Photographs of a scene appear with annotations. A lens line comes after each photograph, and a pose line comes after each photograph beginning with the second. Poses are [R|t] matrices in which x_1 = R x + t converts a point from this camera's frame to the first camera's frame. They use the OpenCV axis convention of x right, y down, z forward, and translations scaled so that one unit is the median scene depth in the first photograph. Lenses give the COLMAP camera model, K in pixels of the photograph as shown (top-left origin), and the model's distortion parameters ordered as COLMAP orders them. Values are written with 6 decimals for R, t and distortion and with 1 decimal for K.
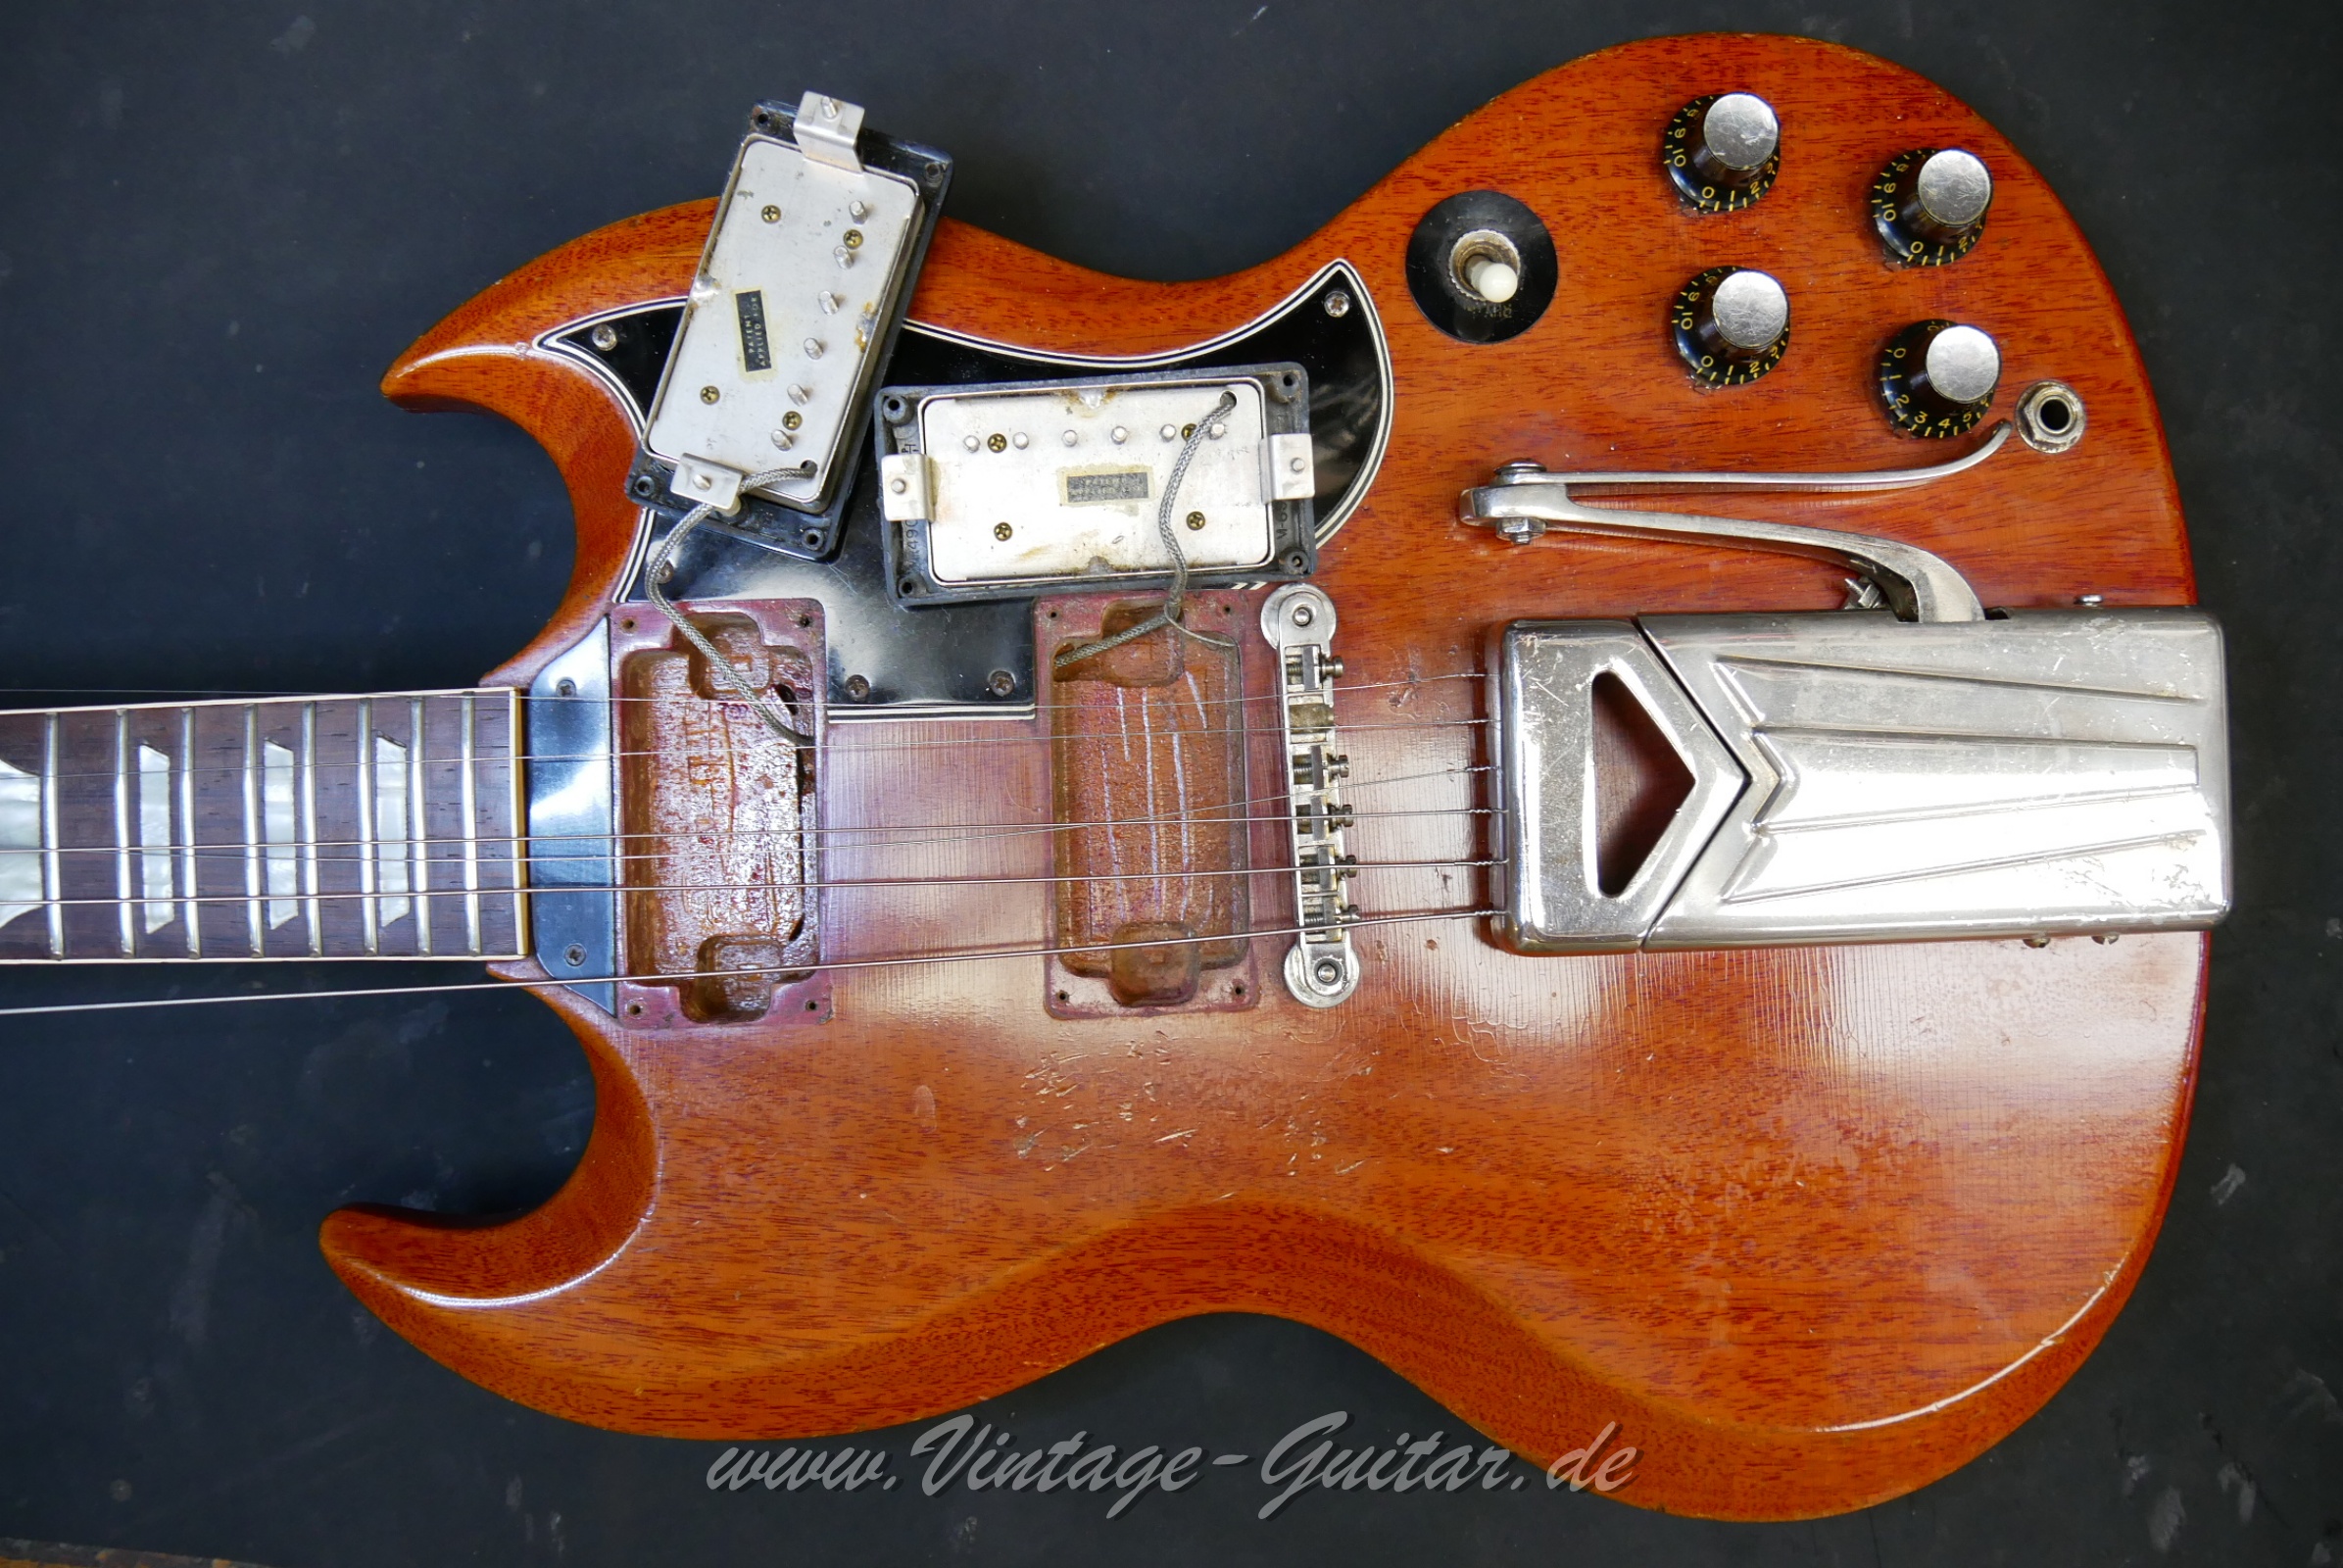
lens RADIAL K [[1962.9, 0, 1165.6], [0, 1962.9, 778.1], [0, 0, 1]] dist [-0.068753, 0.041731]
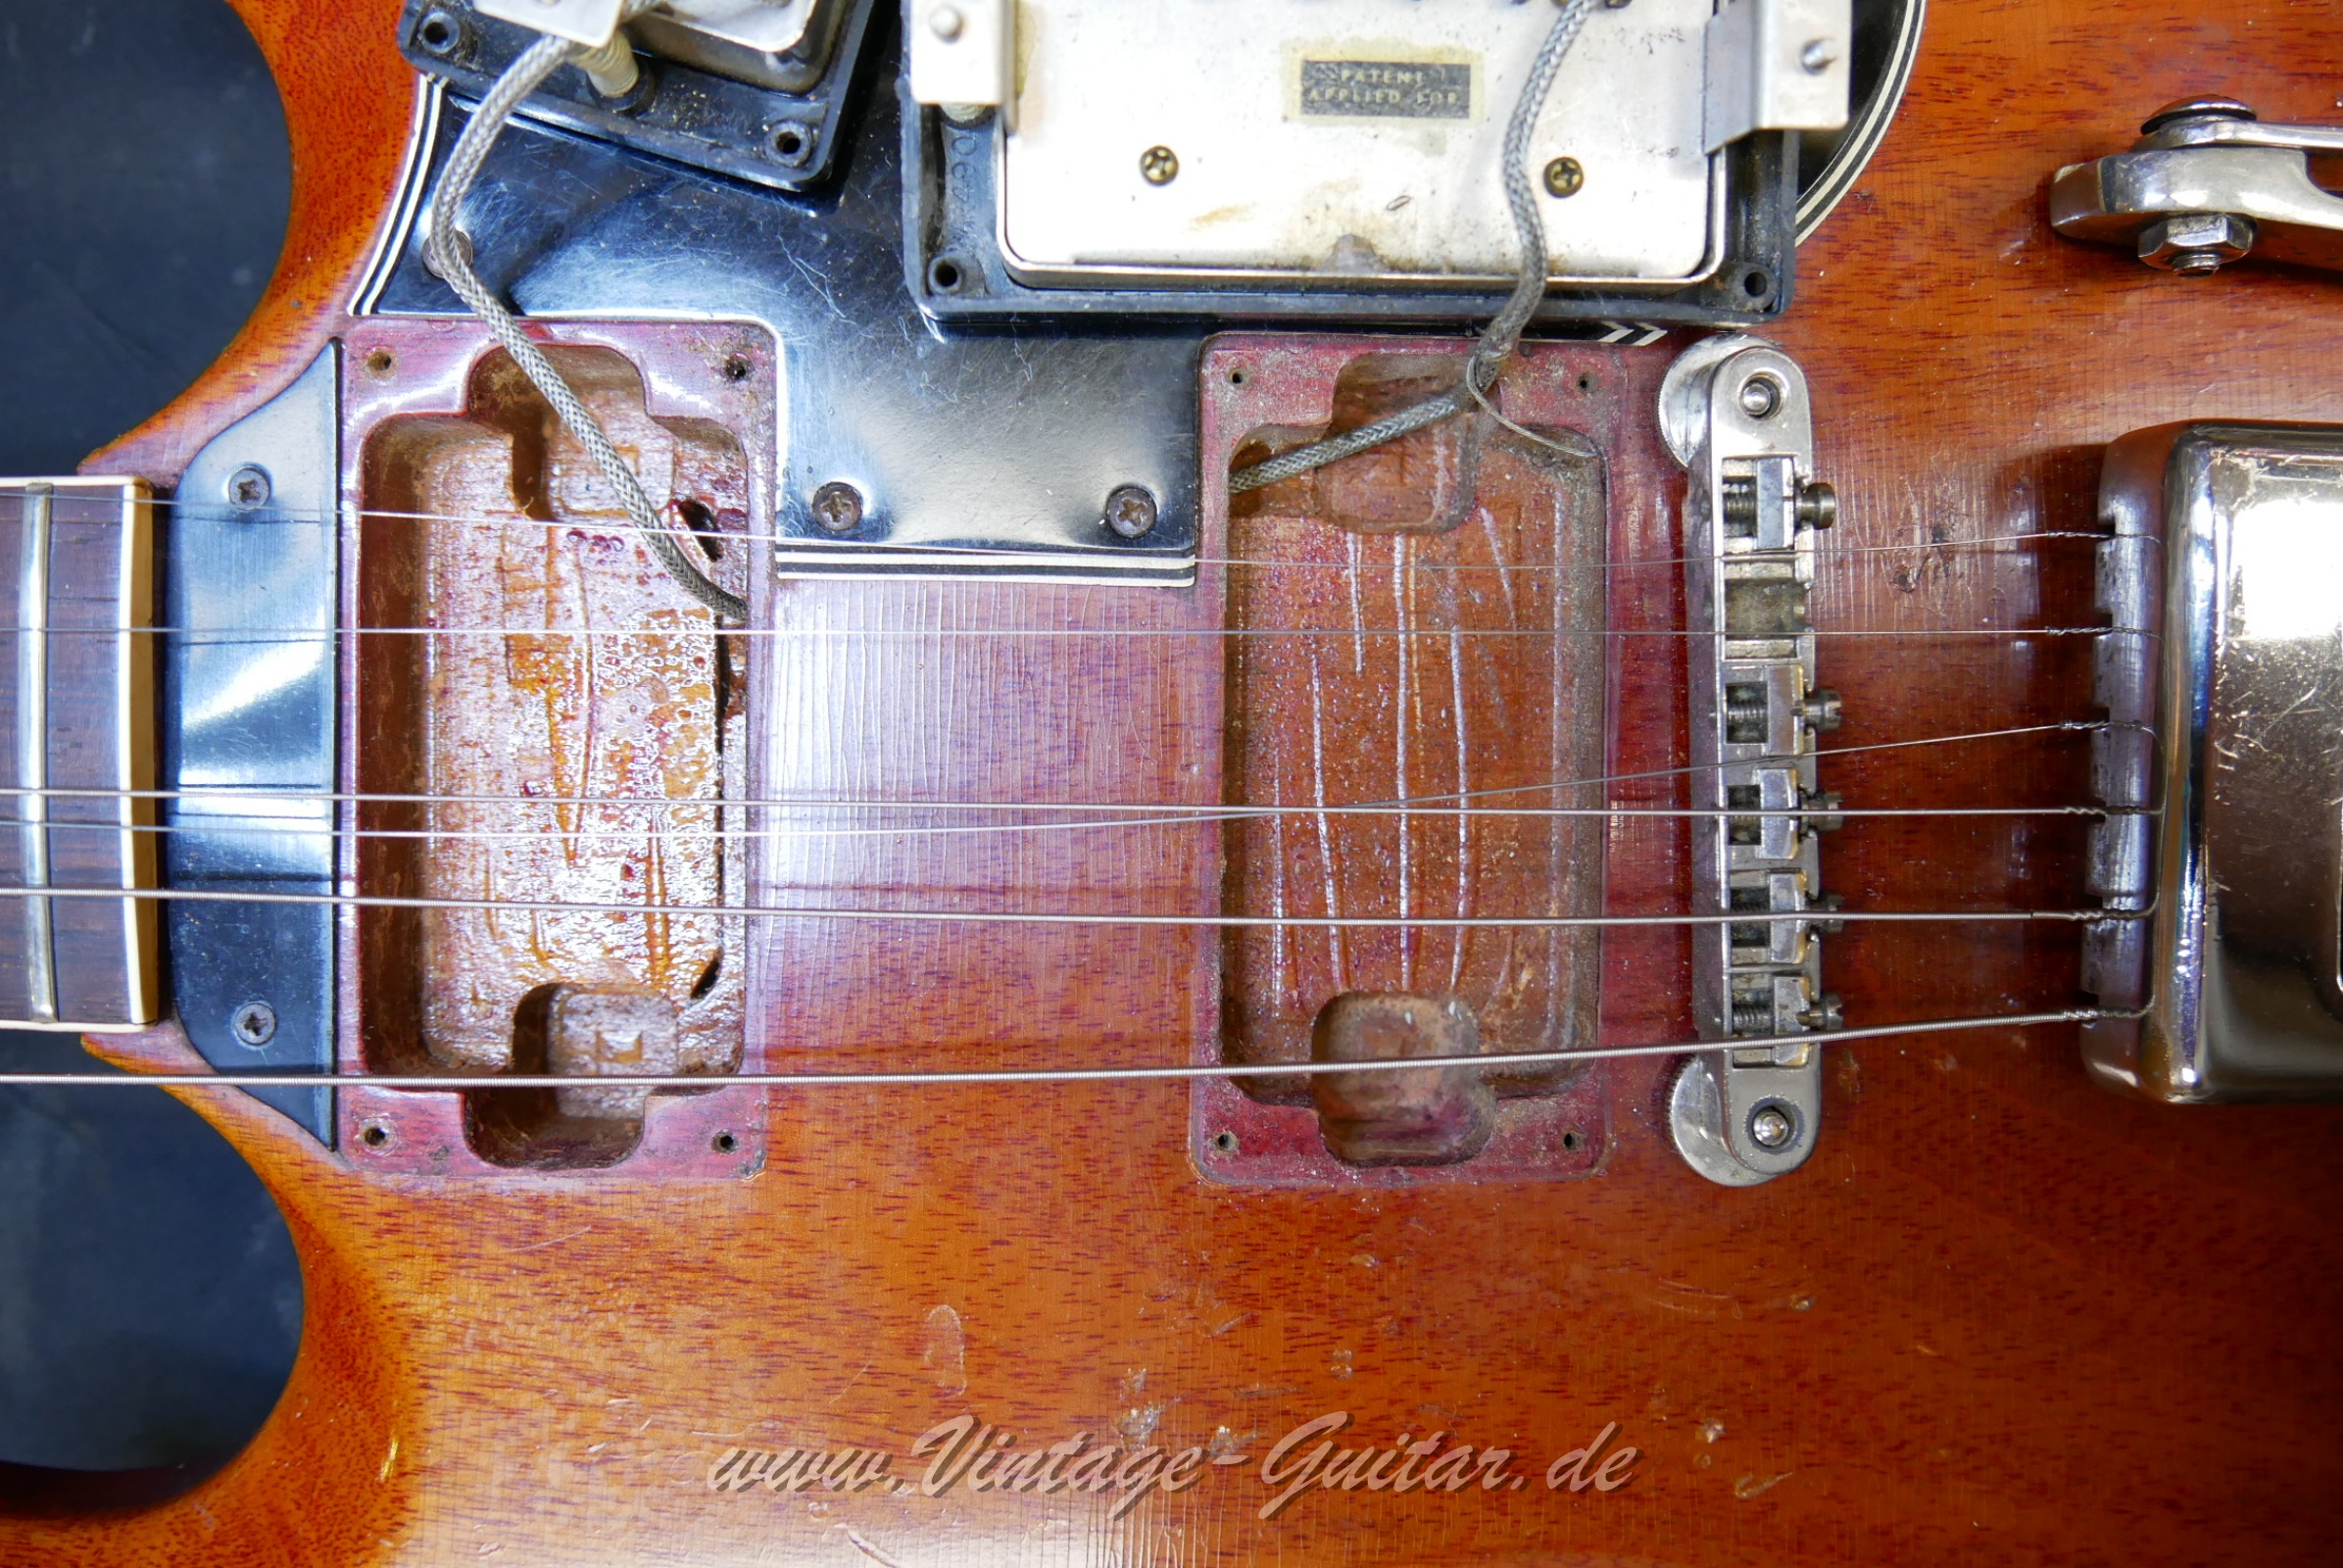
lens RADIAL K [[1962.9, 0, 1165.6], [0, 1962.9, 778.1], [0, 0, 1]] dist [-0.068753, 0.041731]
pose [[0.999158, 0.041022, 0.000223, -0.071172], [-0.040975, 0.997726, 0.053524, -0.007924], [0.001973, -0.053488, 0.998567, 0.498818]]
